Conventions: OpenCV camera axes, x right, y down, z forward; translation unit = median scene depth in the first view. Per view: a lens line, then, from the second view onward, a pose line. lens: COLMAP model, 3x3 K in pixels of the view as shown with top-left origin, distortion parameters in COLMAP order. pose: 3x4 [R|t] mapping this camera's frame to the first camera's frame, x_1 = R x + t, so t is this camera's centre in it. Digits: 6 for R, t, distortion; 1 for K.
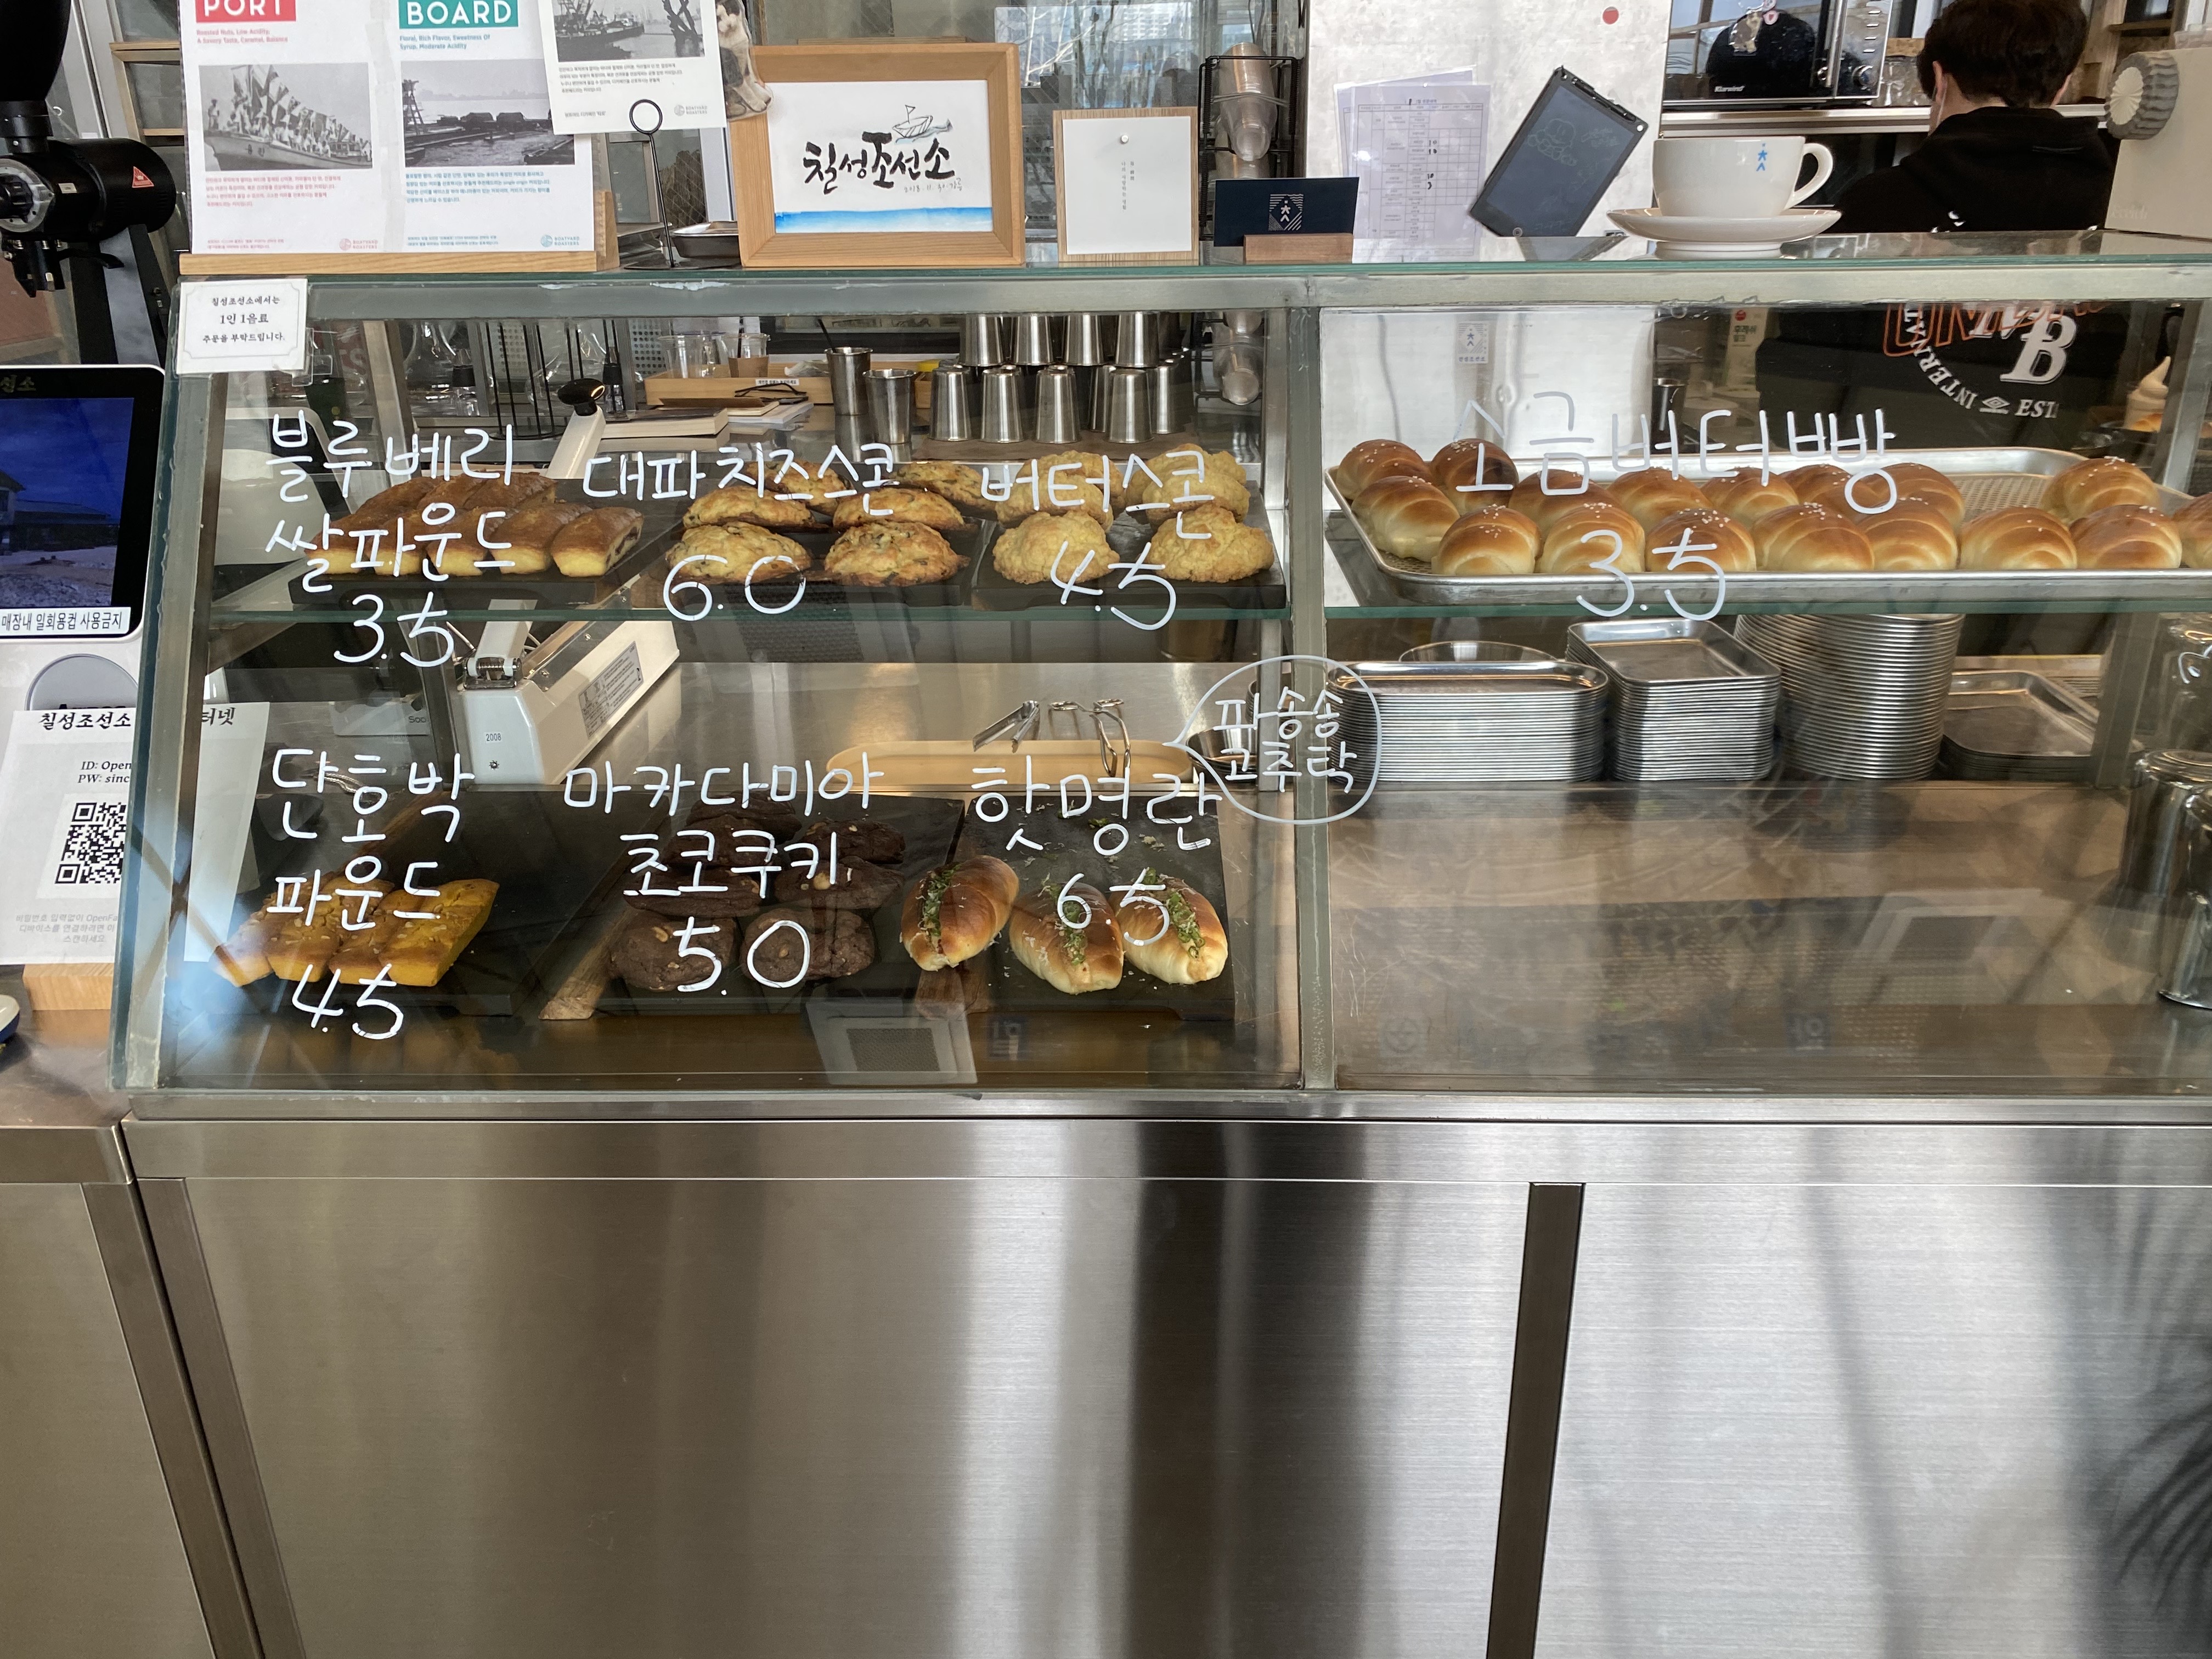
lens RADIAL K [[1721.3, 0, 1106.0], [0, 1721.3, 816.6], [0, 0, 1]] dist [0.022942, -0.020007]
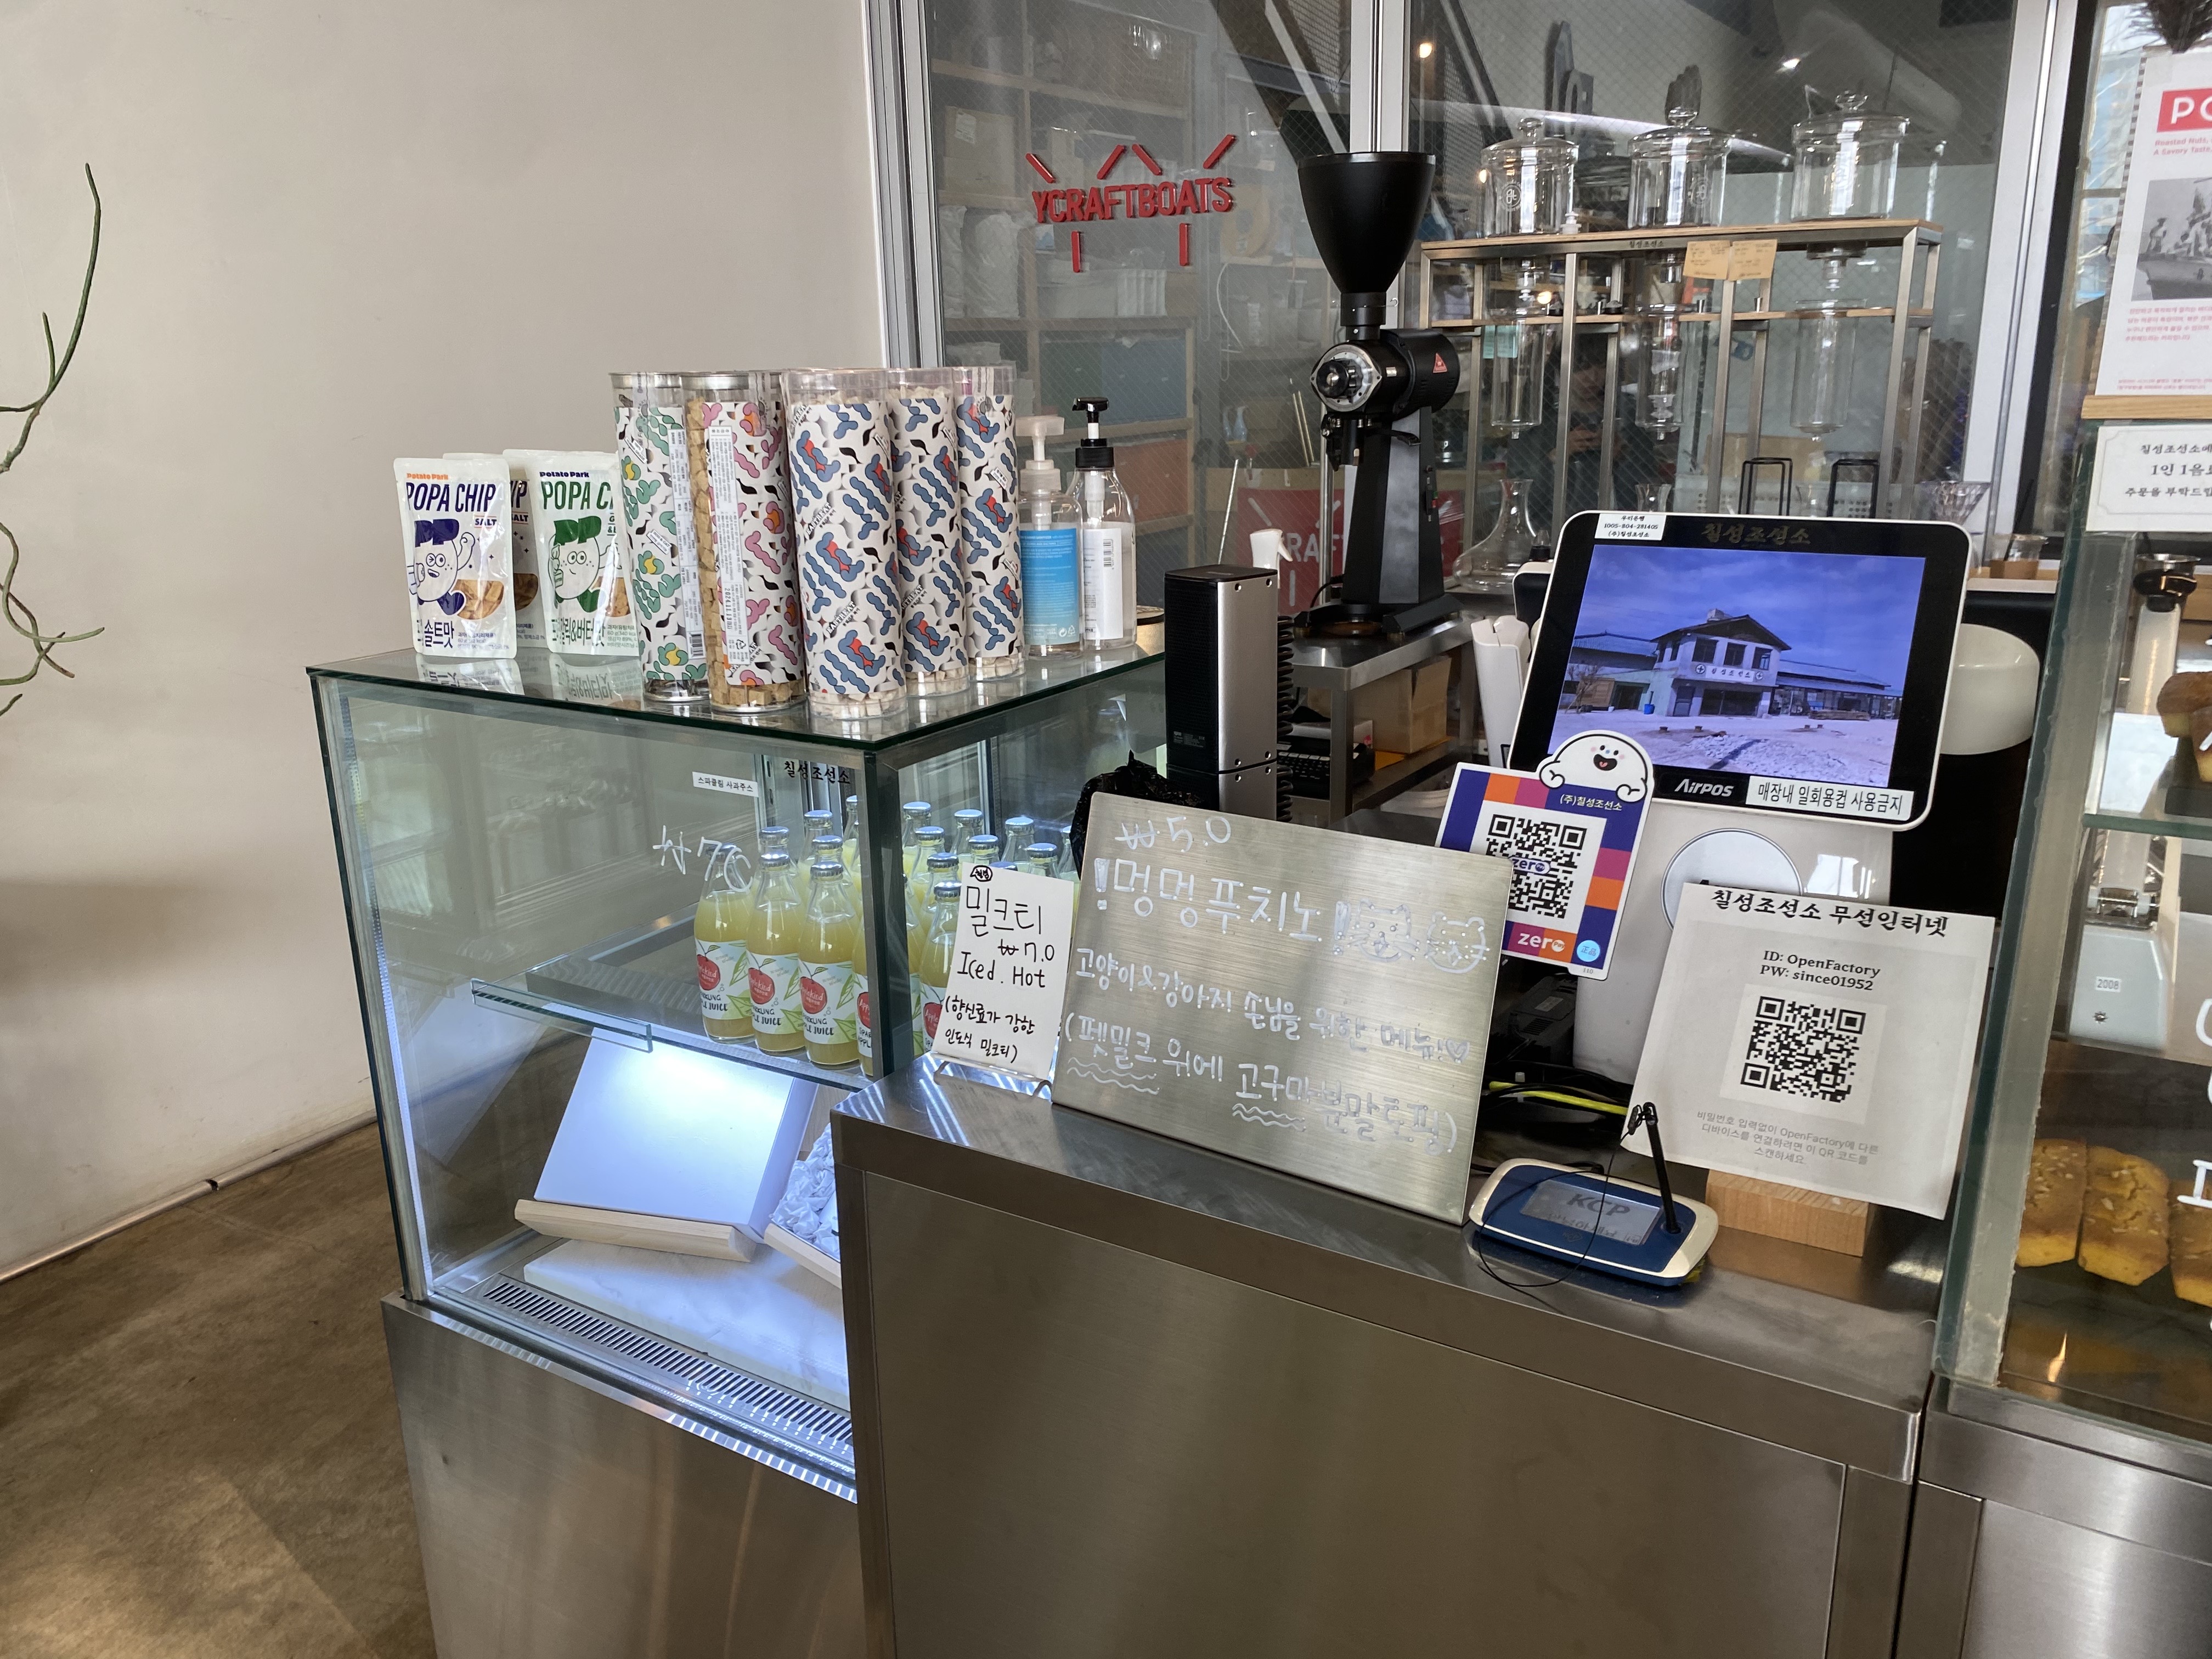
lens RADIAL K [[1721.3, 0, 1104.7], [0, 1721.3, 841.6], [0, 0, 1]] dist [0.022942, -0.020007]
pose [[0.863549, 0.137556, -0.485142, -0.480266], [-0.184181, 0.981645, -0.049508, 0.020793], [0.469426, 0.132107, 0.873033, 0.055479]]
